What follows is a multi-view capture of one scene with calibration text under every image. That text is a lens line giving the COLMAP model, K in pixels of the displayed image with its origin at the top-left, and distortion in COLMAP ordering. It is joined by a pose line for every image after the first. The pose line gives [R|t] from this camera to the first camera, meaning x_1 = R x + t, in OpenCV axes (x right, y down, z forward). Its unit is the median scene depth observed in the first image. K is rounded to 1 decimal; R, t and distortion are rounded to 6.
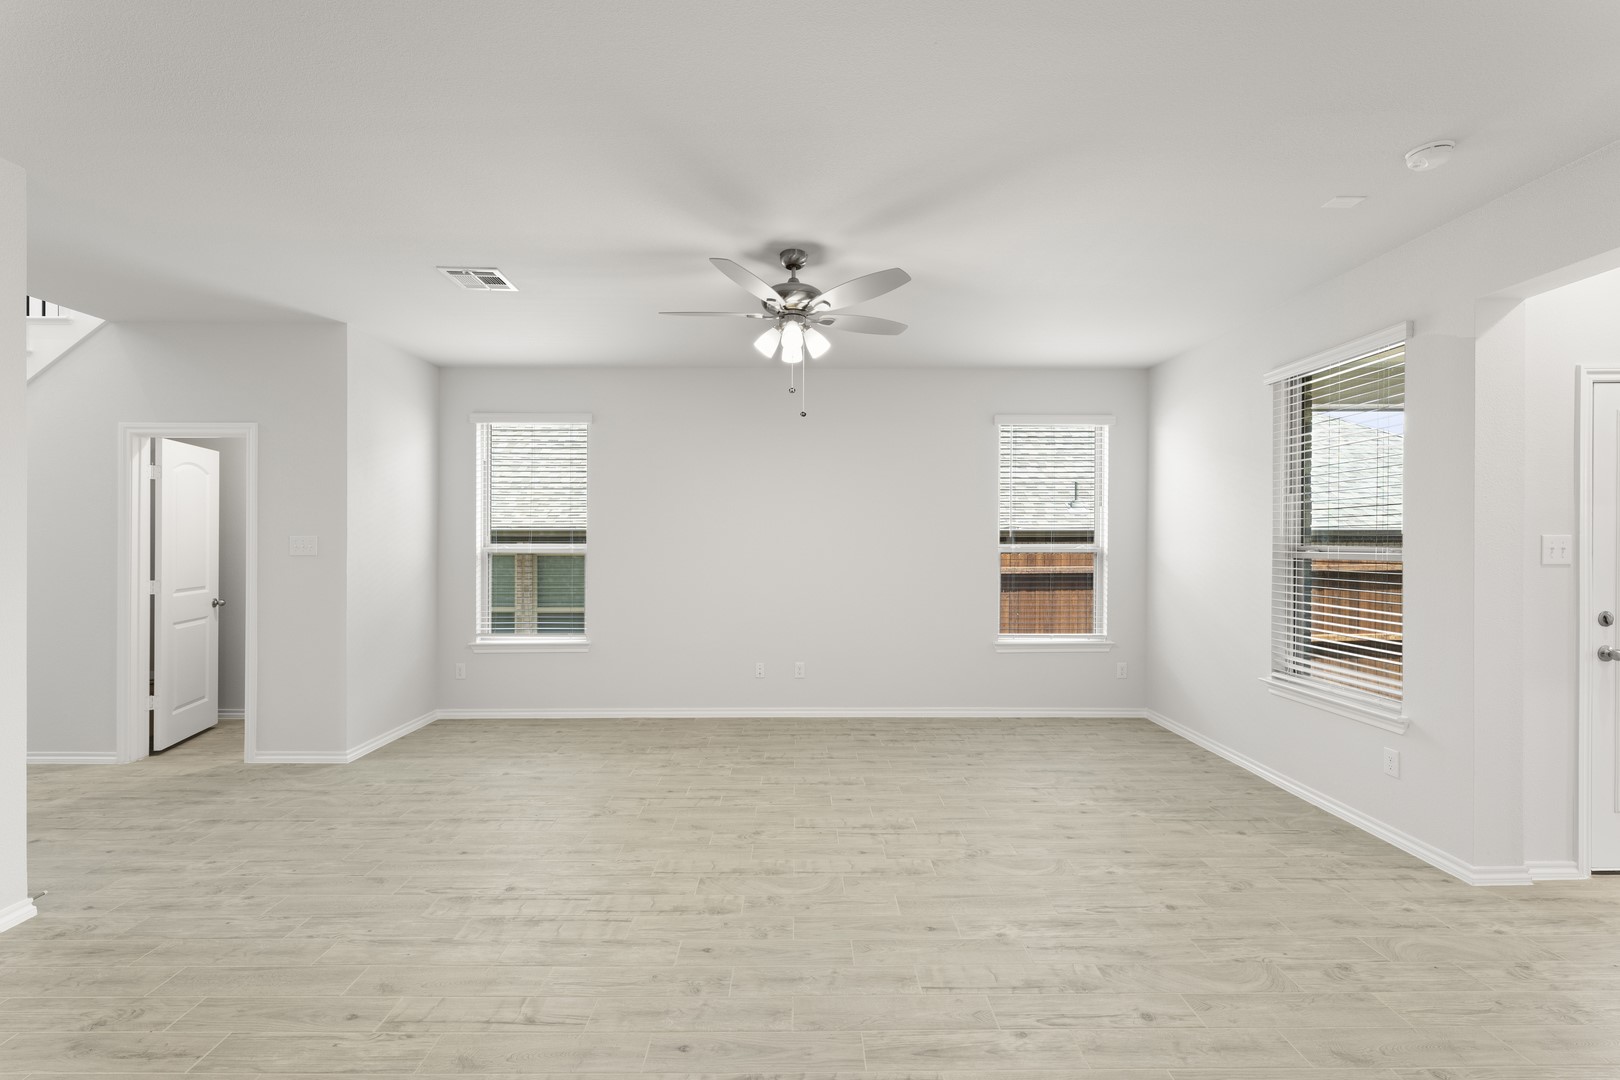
lens RADIAL K [[700.9, 0, 801.5], [0, 700.9, 513.2], [0, 0, 1]] dist [0.002807, 0.000190]
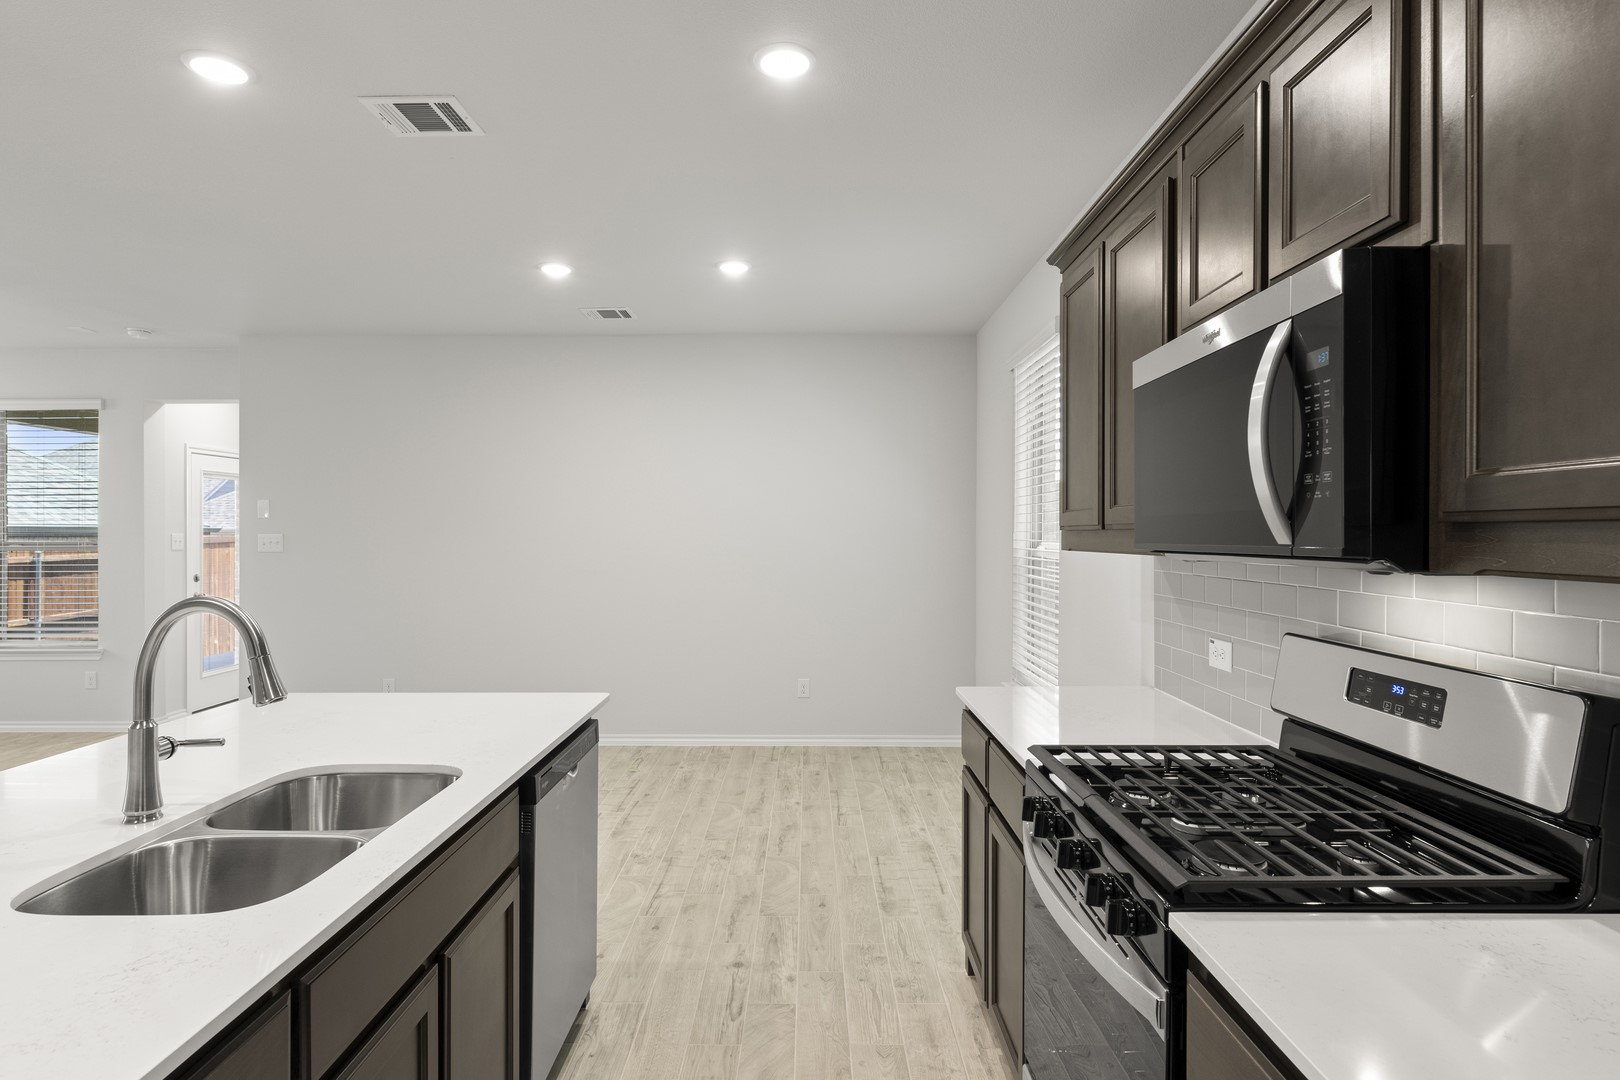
lens RADIAL K [[833.0, 0, 810.0], [0, 833.0, 540.0], [0, 0, 1]] dist [-0.002198, -0.000138]
pose [[-0.001437, 0.000041, 0.999999, -0.780146], [-0.040647, 0.999174, -0.000099, -0.020370], [-0.999173, -0.040647, -0.001434, -0.458355]]
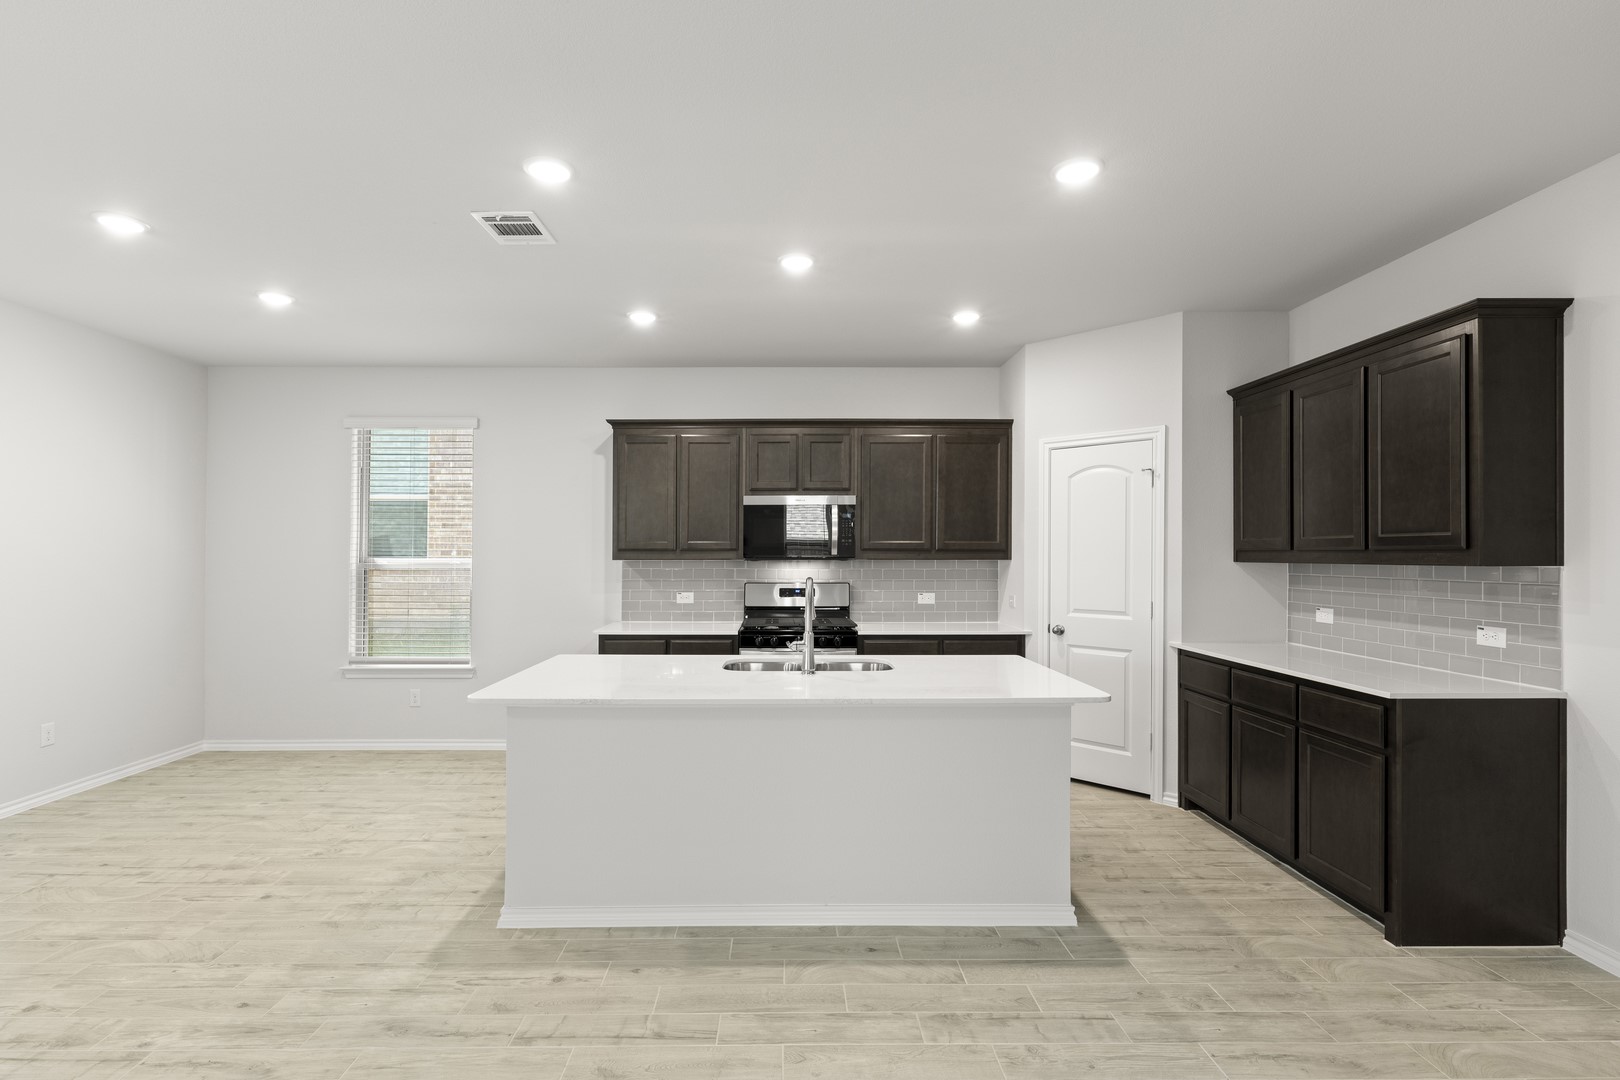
lens RADIAL K [[763.5, 0, 791.4], [0, 763.5, 551.7], [0, 0, 1]] dist [0.000247, -0.000074]
pose [[-0.999997, -0.000648, -0.002267, -0.425672], [-0.000558, 0.999206, -0.039846, 0.019044], [0.002291, -0.039845, -0.999203, 0.559763]]
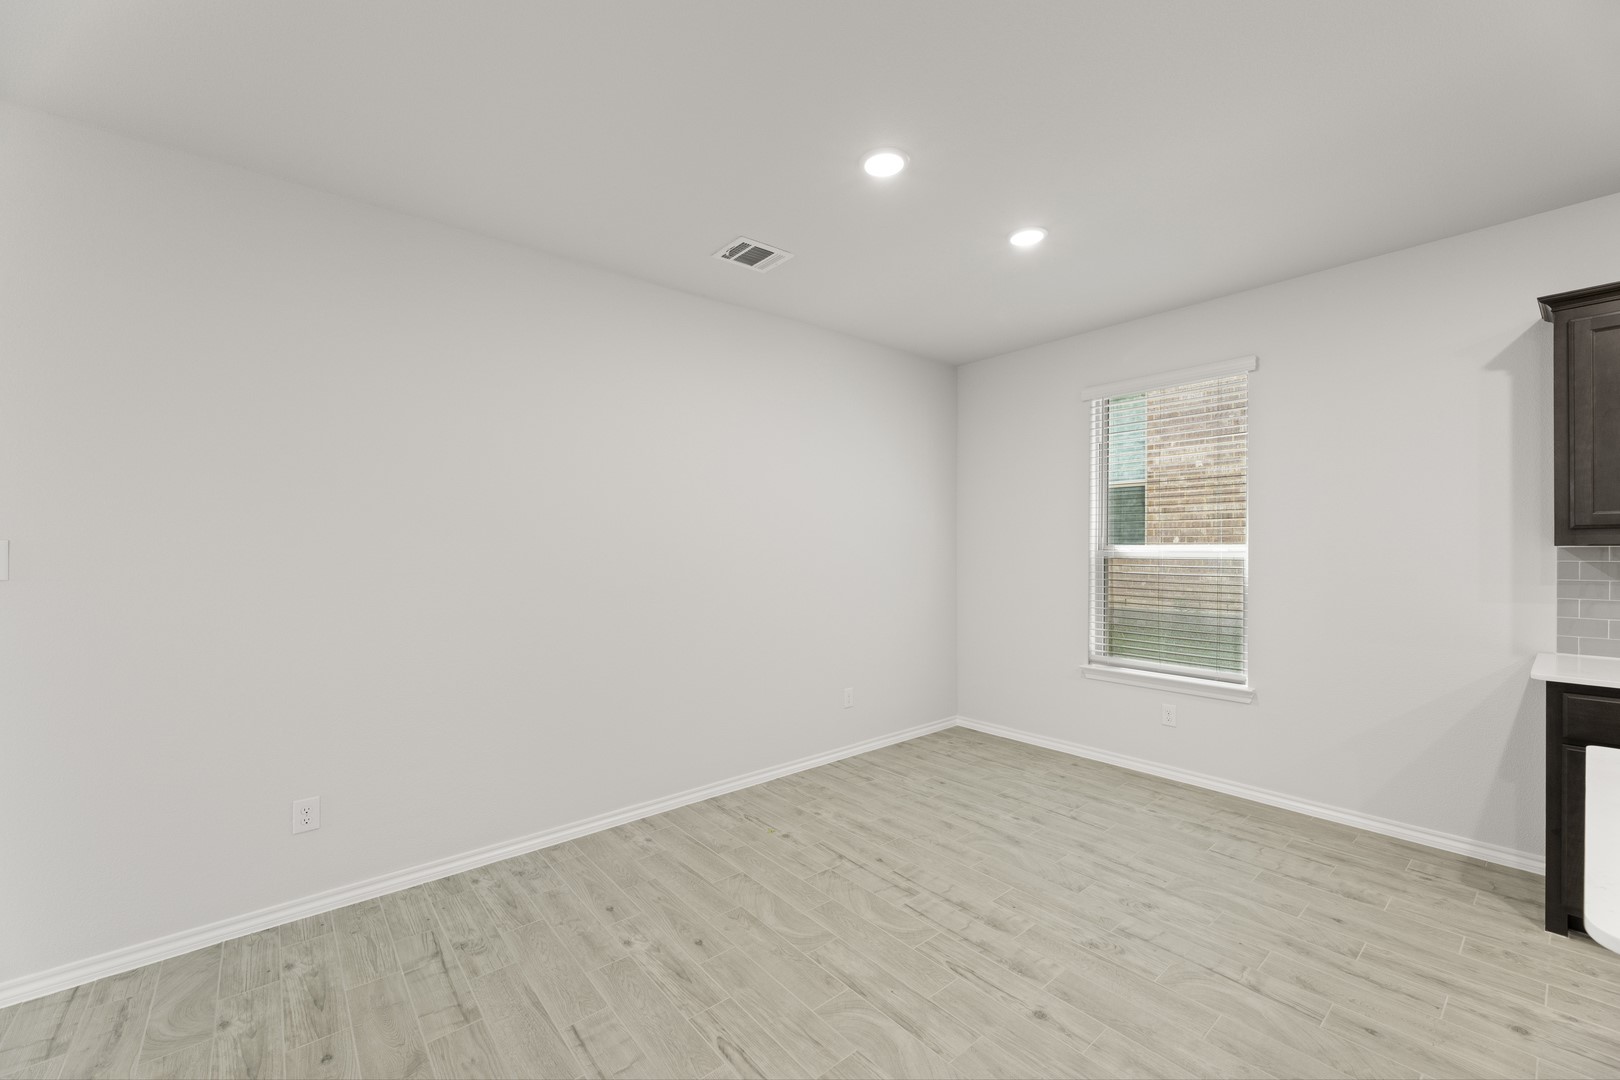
lens RADIAL K [[648.1, 0, 793.8], [0, 648.1, 549.2], [0, 0, 1]] dist [-0.000750, 0.000006]
pose [[-0.629983, -0.001206, 0.776608, -0.162593], [-0.022263, 0.999616, -0.016508, 0.011387], [-0.776290, -0.027690, -0.629768, 0.234987]]
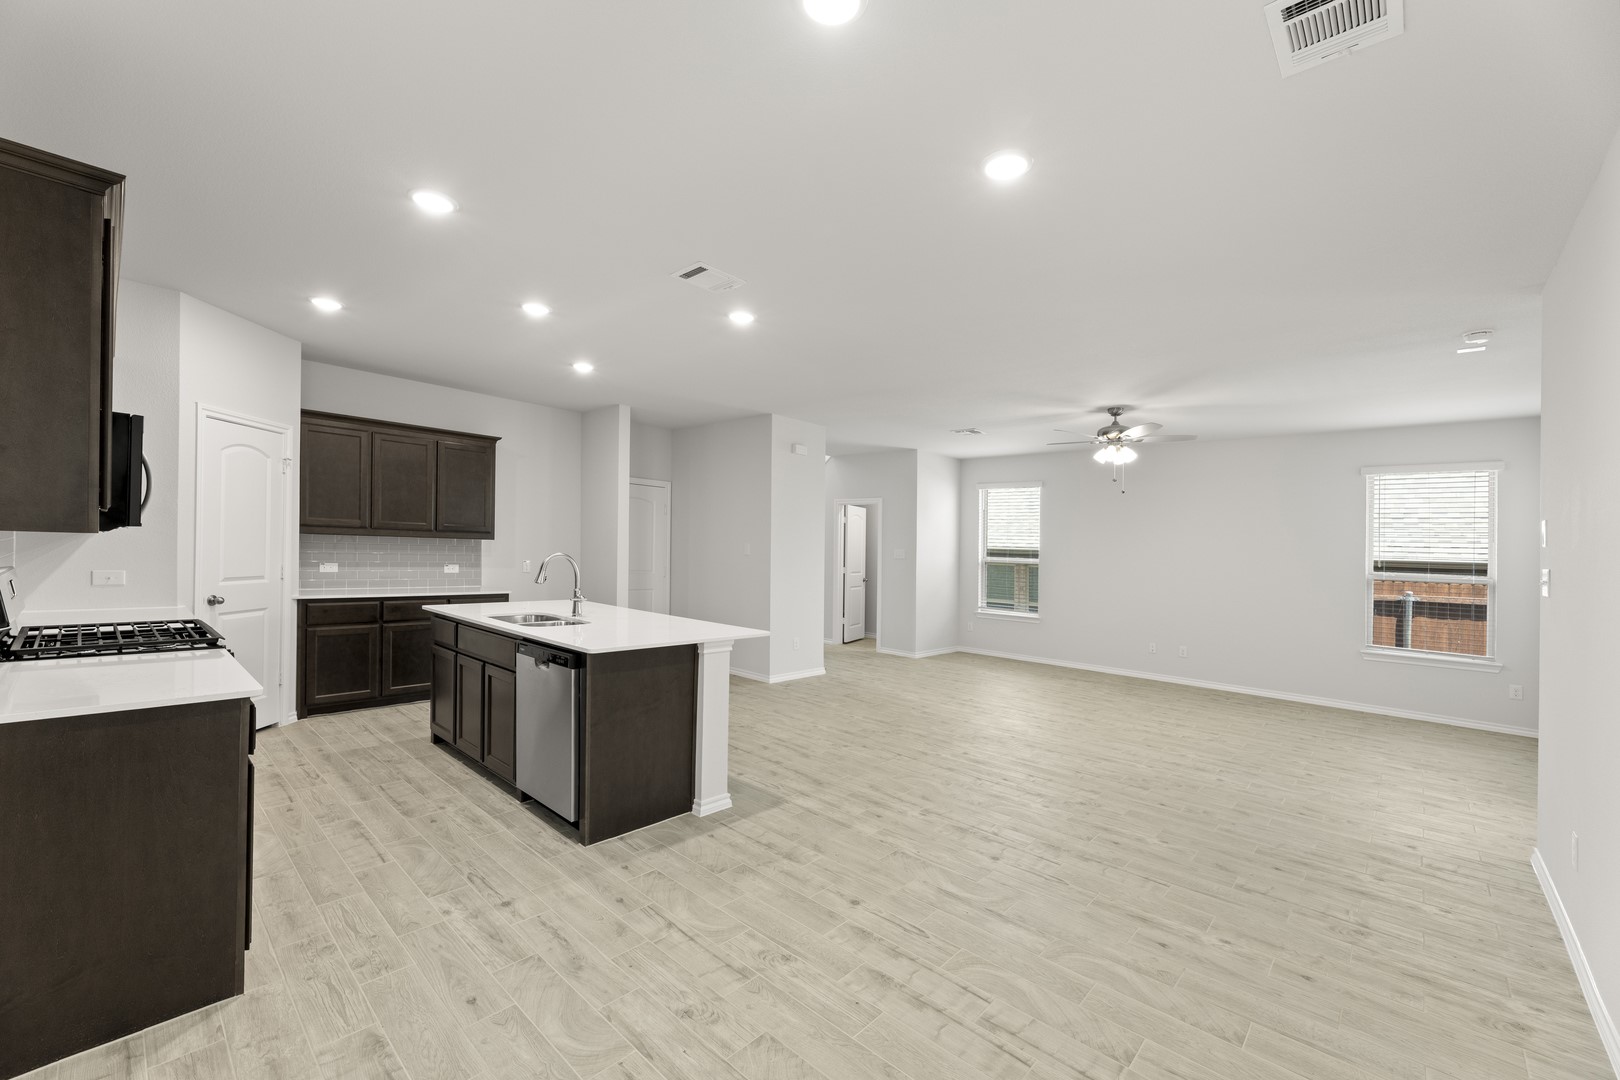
lens RADIAL K [[654.2, 0, 806.8], [0, 654.2, 563.9], [0, 0, 1]] dist [0.002350, 0.000101]
pose [[0.730544, 0.041103, -0.681628, 0.442842], [-0.009855, 0.998717, 0.049661, -0.019632], [0.682795, -0.029562, 0.730012, -0.648909]]
